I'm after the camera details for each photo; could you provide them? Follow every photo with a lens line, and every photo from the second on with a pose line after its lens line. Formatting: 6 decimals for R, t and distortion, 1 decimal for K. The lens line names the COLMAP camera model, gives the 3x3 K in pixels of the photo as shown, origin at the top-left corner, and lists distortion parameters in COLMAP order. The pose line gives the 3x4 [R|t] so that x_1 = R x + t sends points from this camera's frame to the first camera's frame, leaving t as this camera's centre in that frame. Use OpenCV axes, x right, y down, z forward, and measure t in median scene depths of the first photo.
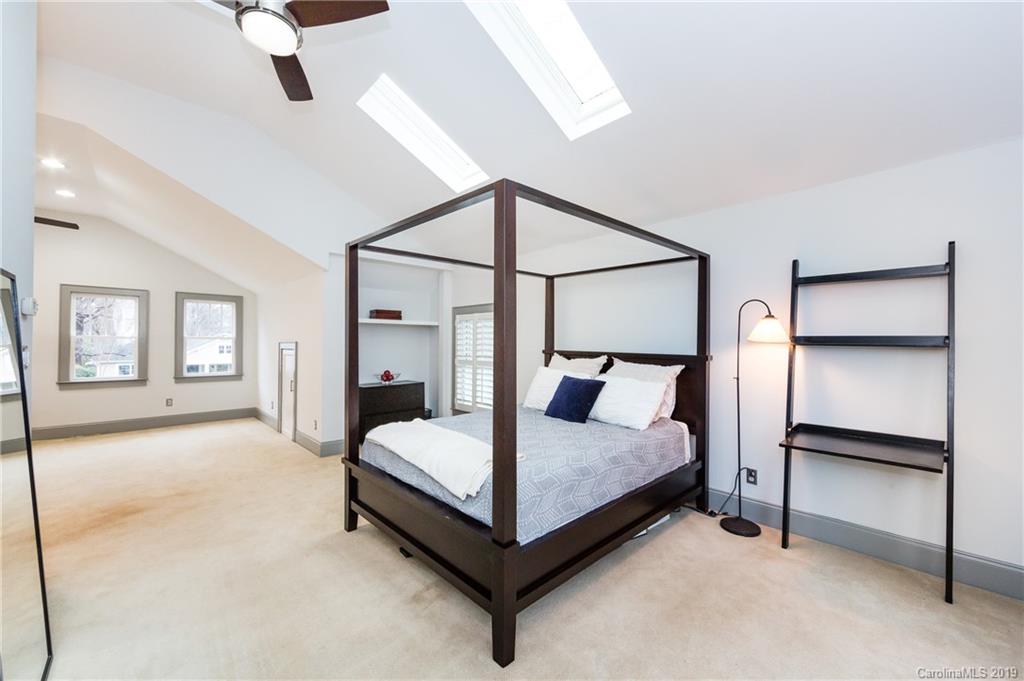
lens RADIAL K [[406.5, 0, 517.5], [0, 406.5, 340.6], [0, 0, 1]] dist [-0.000067, 0.000074]
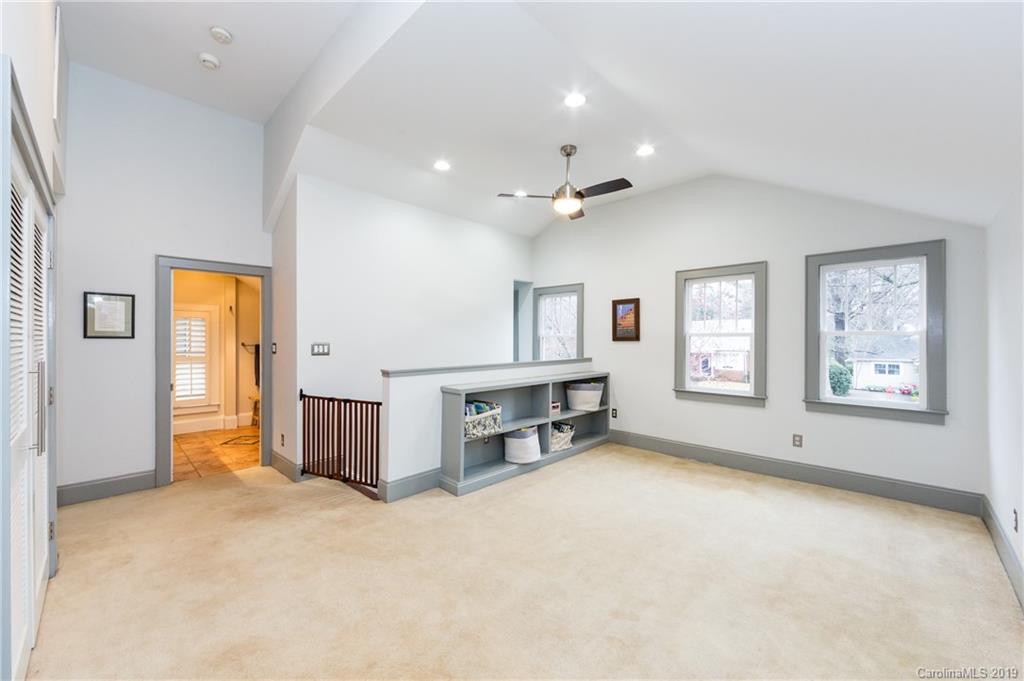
lens RADIAL K [[406.5, 0, 517.5], [0, 406.5, 340.6], [0, 0, 1]] dist [-0.000067, 0.000074]
pose [[0.026404, 0.001891, -0.999650, -0.257574], [0.008648, 0.999960, 0.002120, -0.001867], [0.999614, -0.008701, 0.026387, 0.557756]]
